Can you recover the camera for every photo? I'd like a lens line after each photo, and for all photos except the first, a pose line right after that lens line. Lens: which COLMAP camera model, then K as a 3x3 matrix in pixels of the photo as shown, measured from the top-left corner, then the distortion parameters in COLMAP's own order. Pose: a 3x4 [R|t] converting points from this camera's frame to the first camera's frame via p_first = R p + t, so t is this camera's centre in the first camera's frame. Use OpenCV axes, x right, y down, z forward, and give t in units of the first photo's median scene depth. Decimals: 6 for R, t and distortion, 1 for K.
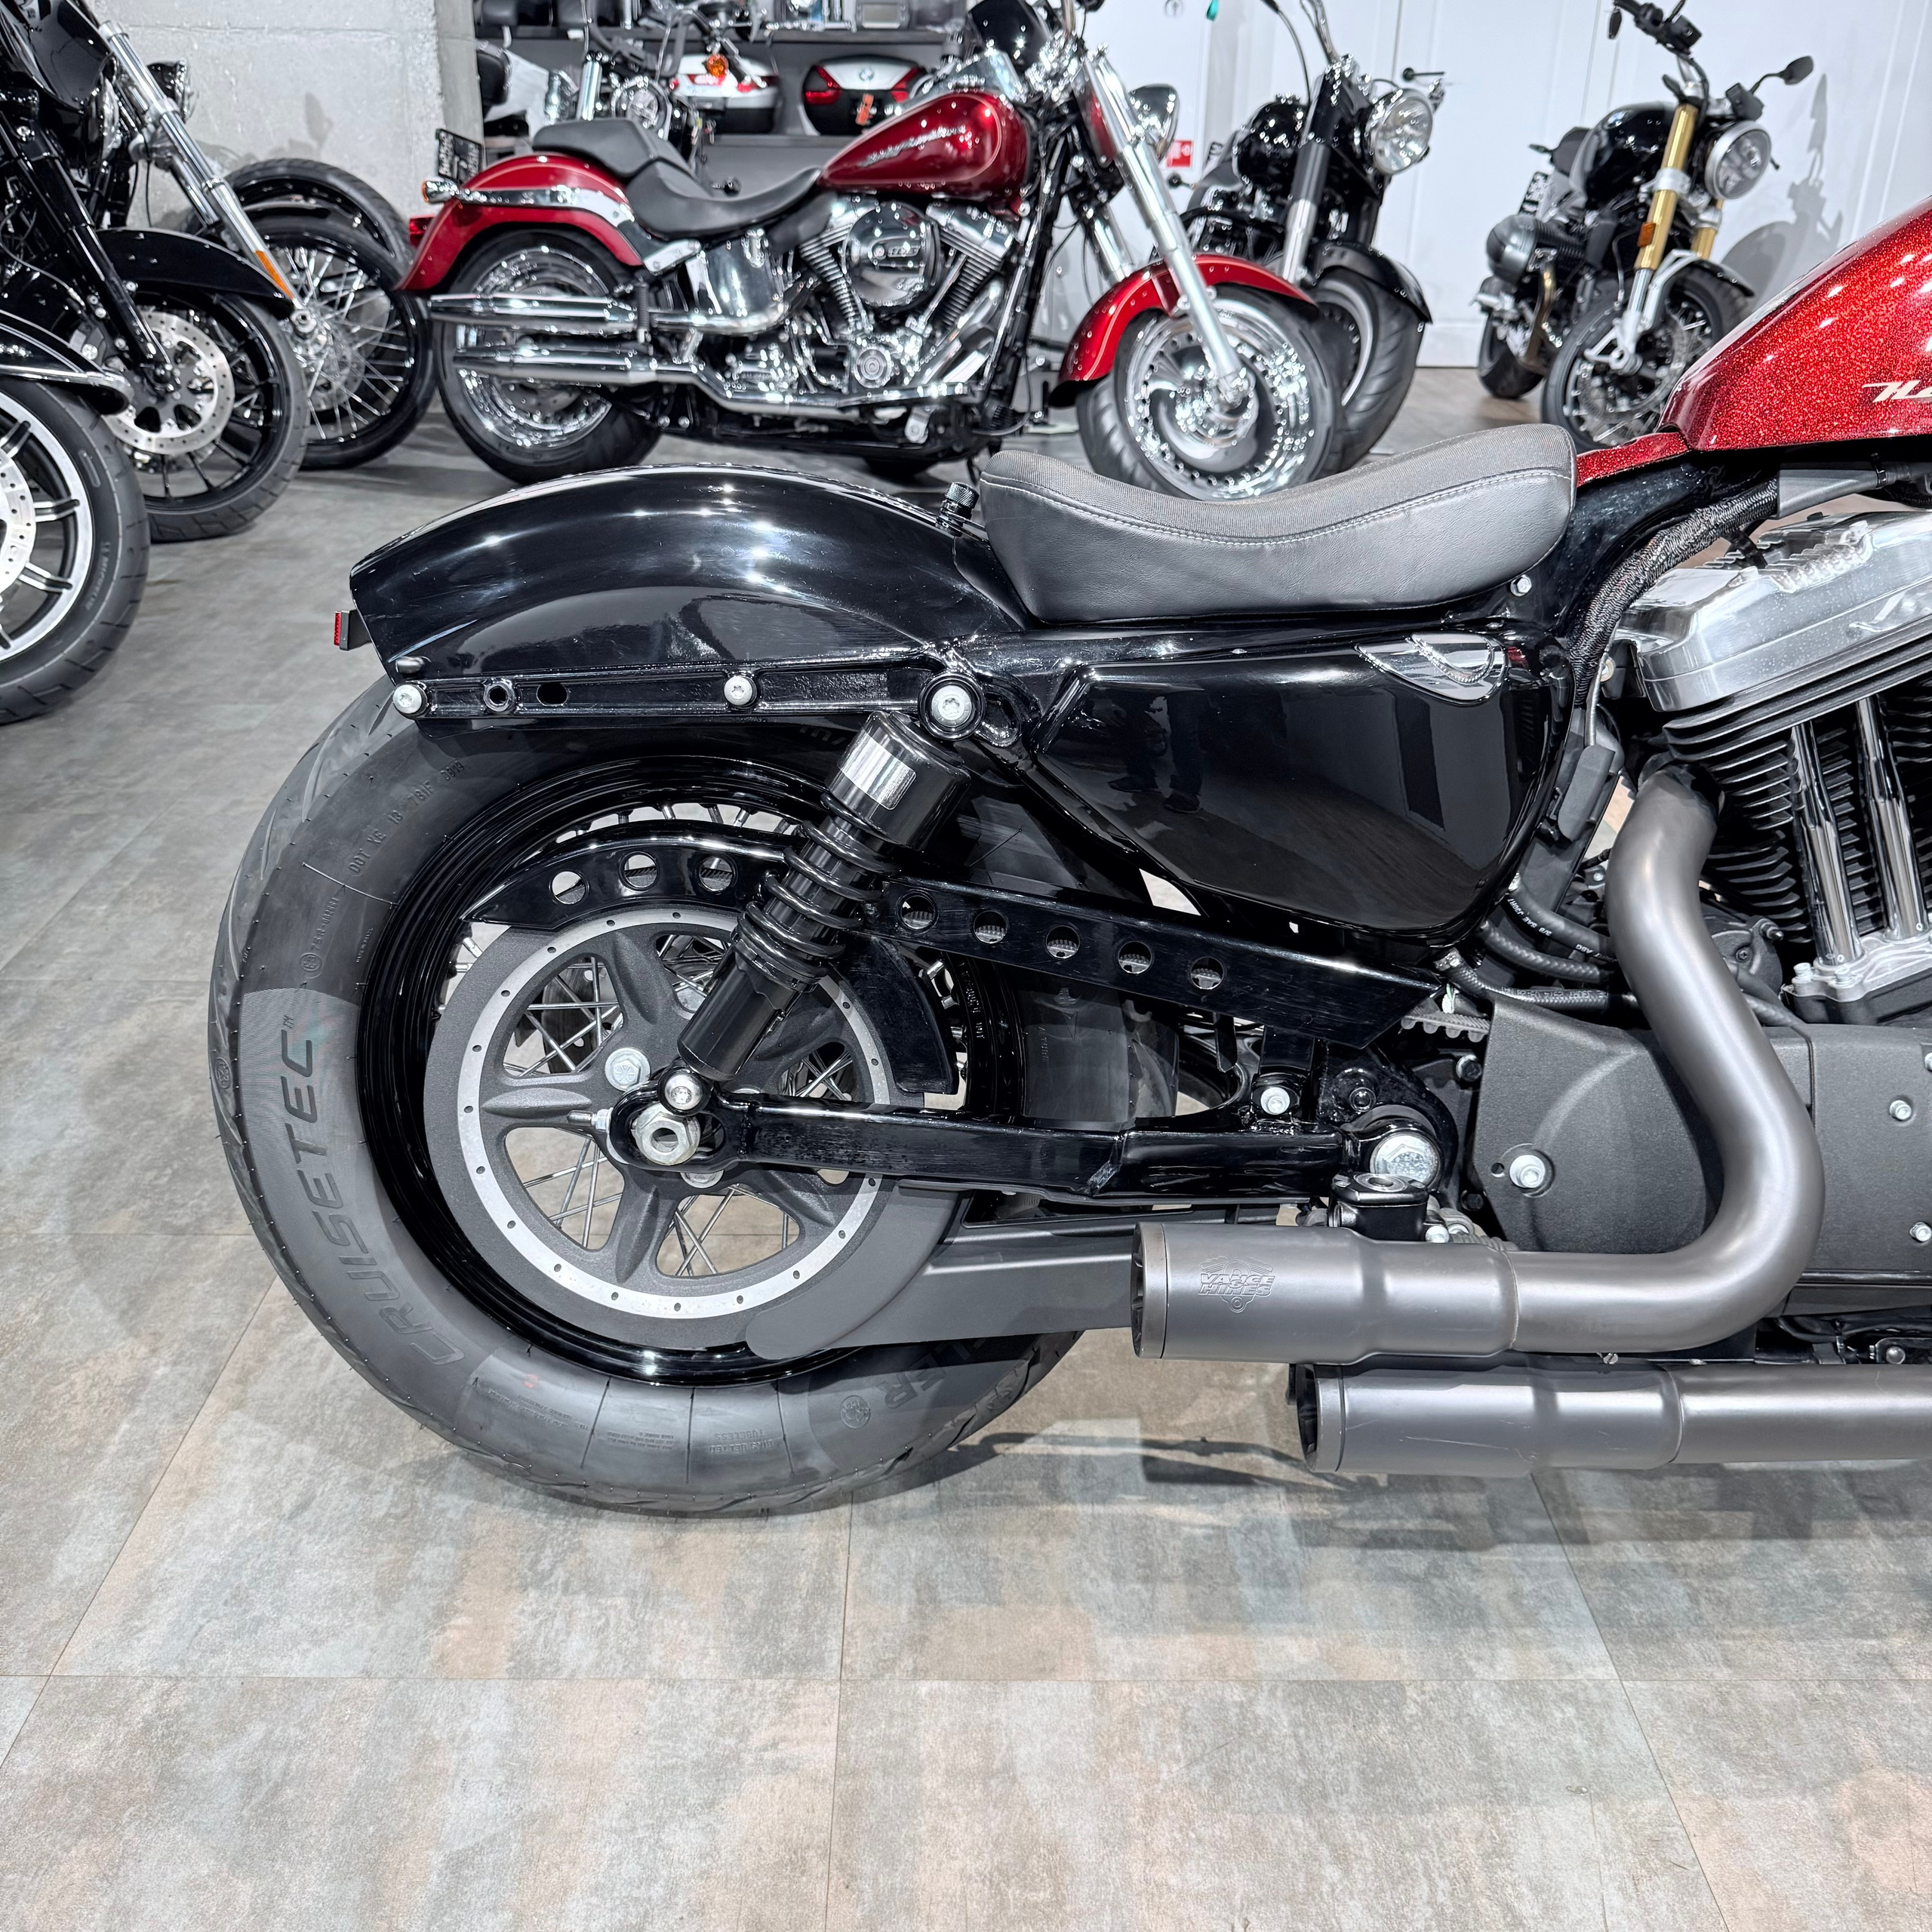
lens RADIAL K [[1820.1, 0, 963.1], [0, 1820.1, 964.6], [0, 0, 1]] dist [0.050293, -0.090158]
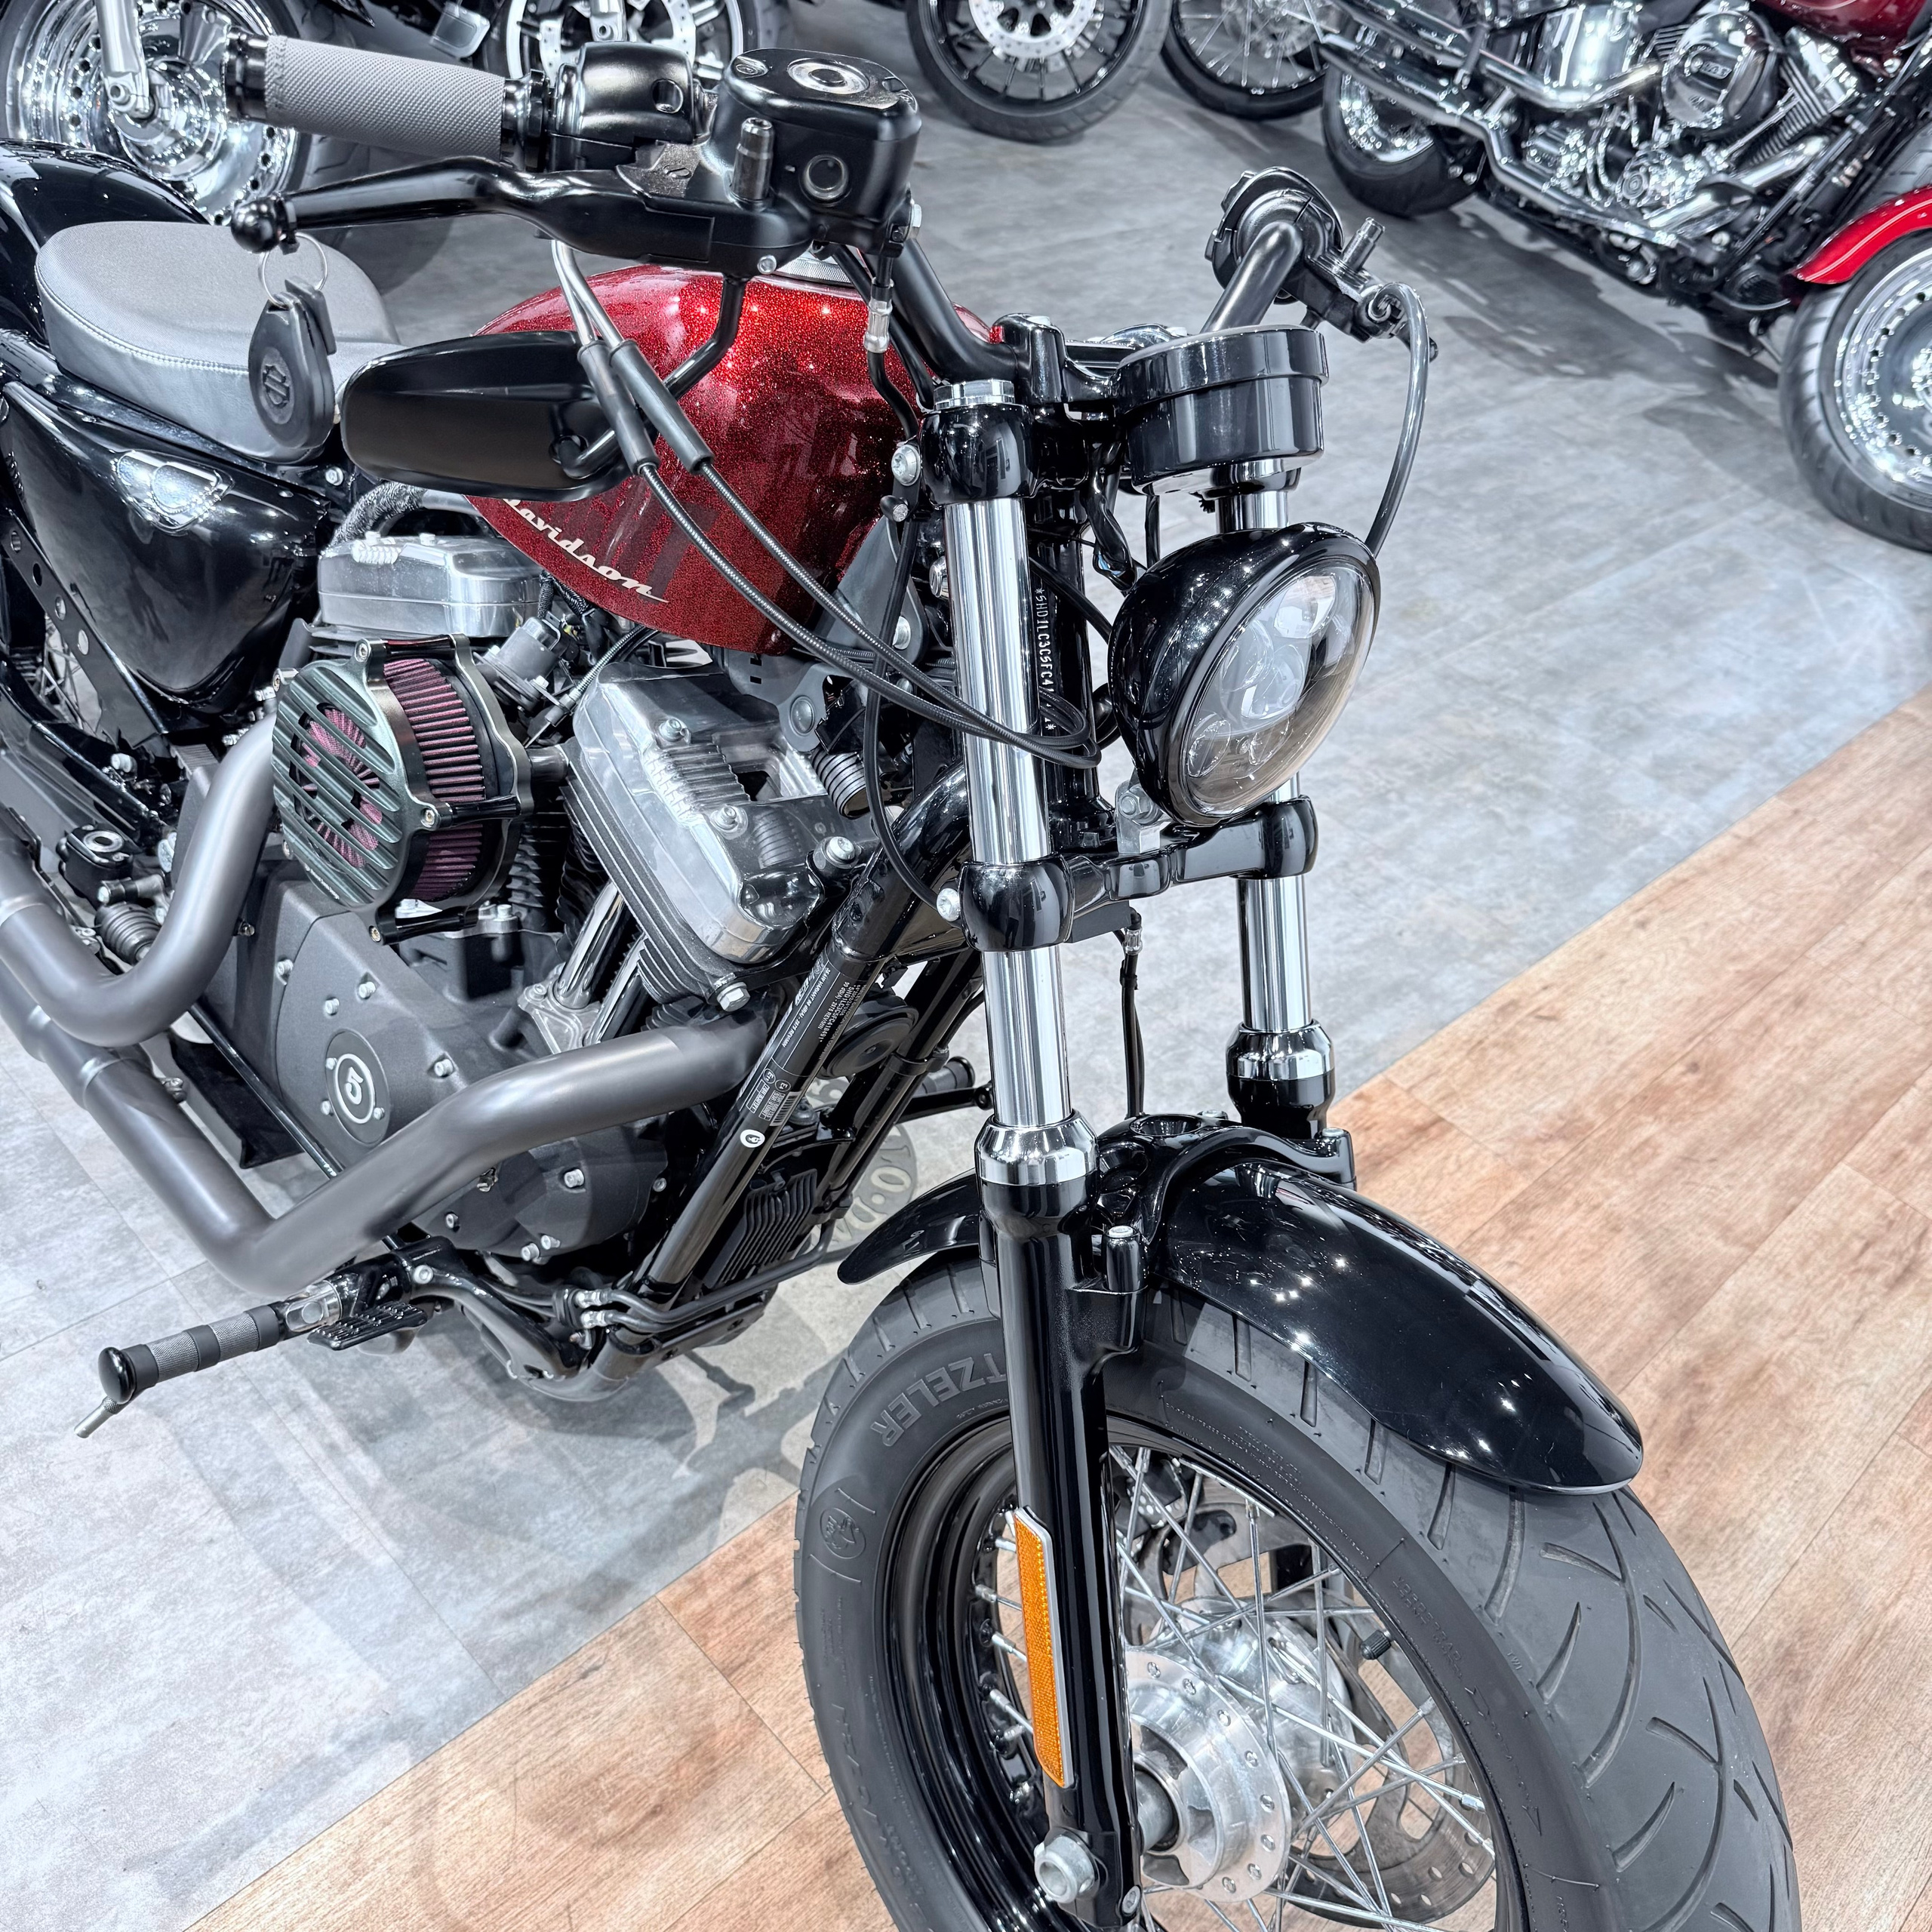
lens RADIAL K [[1824.5, 0, 962.9], [0, 1824.5, 969.2], [0, 0, 1]] dist [0.063734, -0.119276]
pose [[0.689340, 0.535040, -0.488408, 0.376313], [-0.438391, 0.844823, 0.306738, -0.135079], [0.576735, 0.002667, 0.816927, 0.069631]]
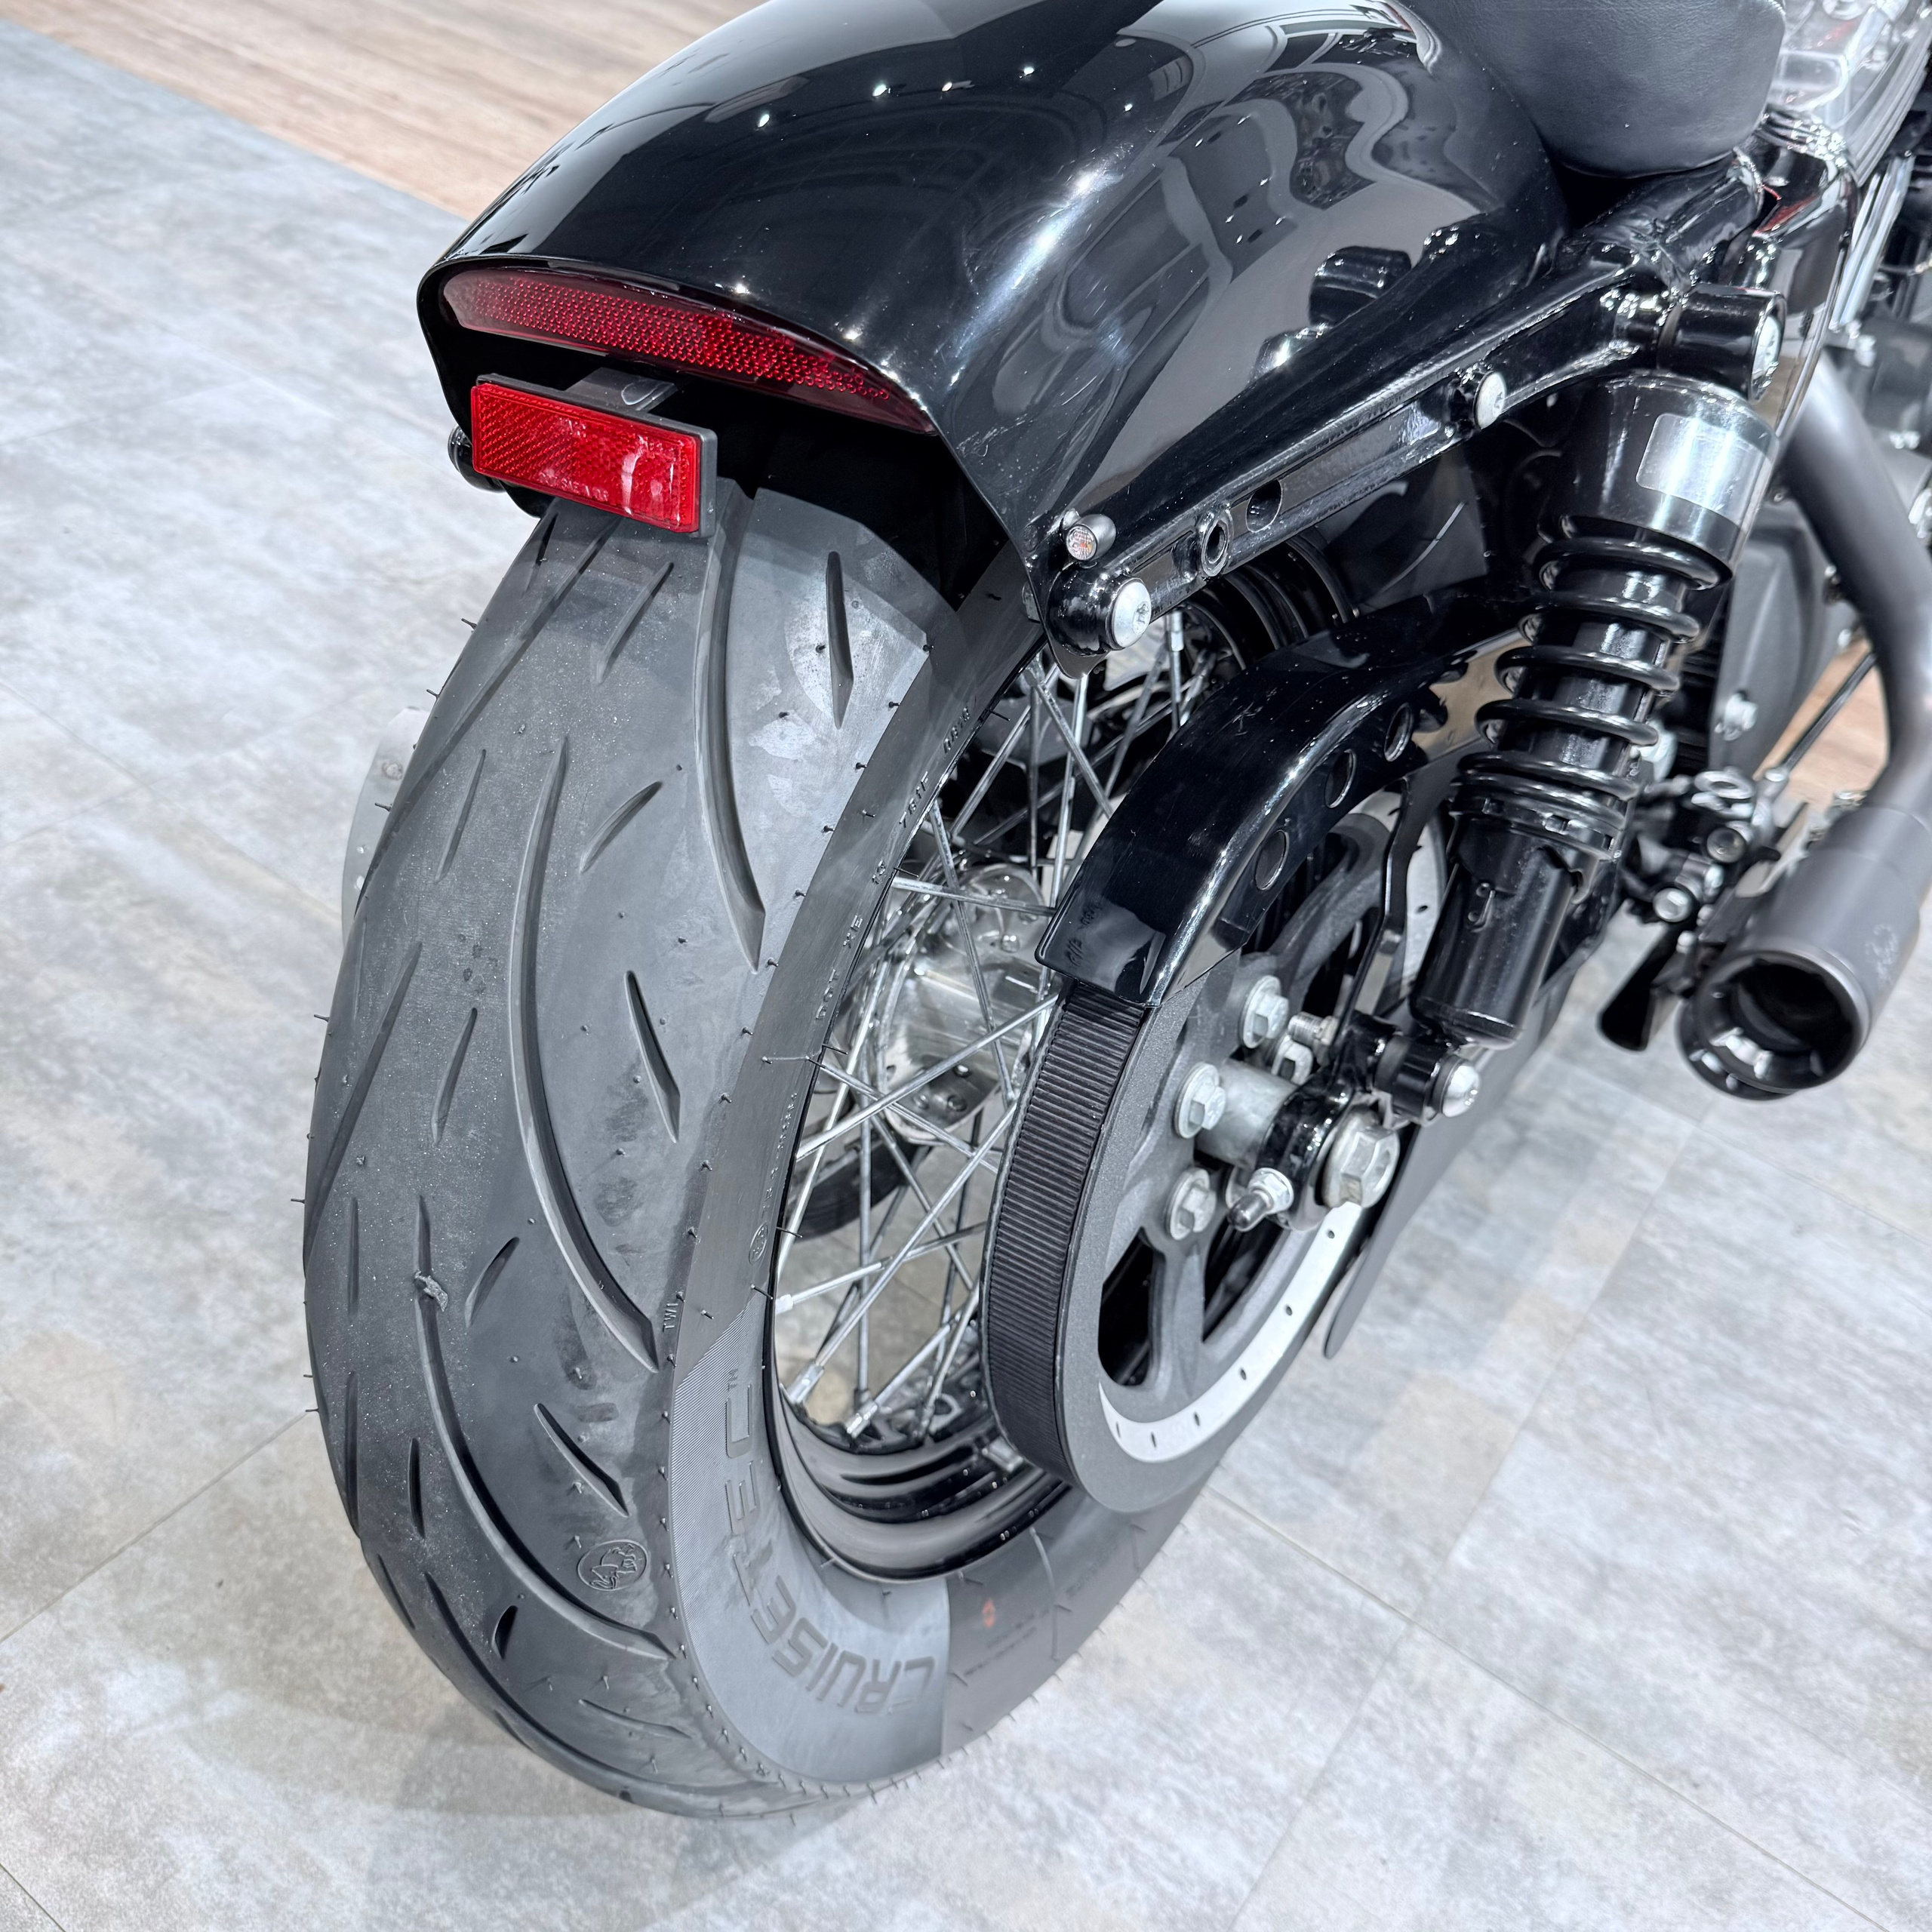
lens RADIAL K [[1842.8, 0, 966.6], [0, 1842.8, 957.1], [0, 0, 1]] dist [0.062231, -0.154276]
pose [[0.578724, -0.446561, 0.682394, -0.174203], [0.208989, 0.890023, 0.405195, -0.068157], [-0.788291, -0.091883, 0.608404, 0.199249]]
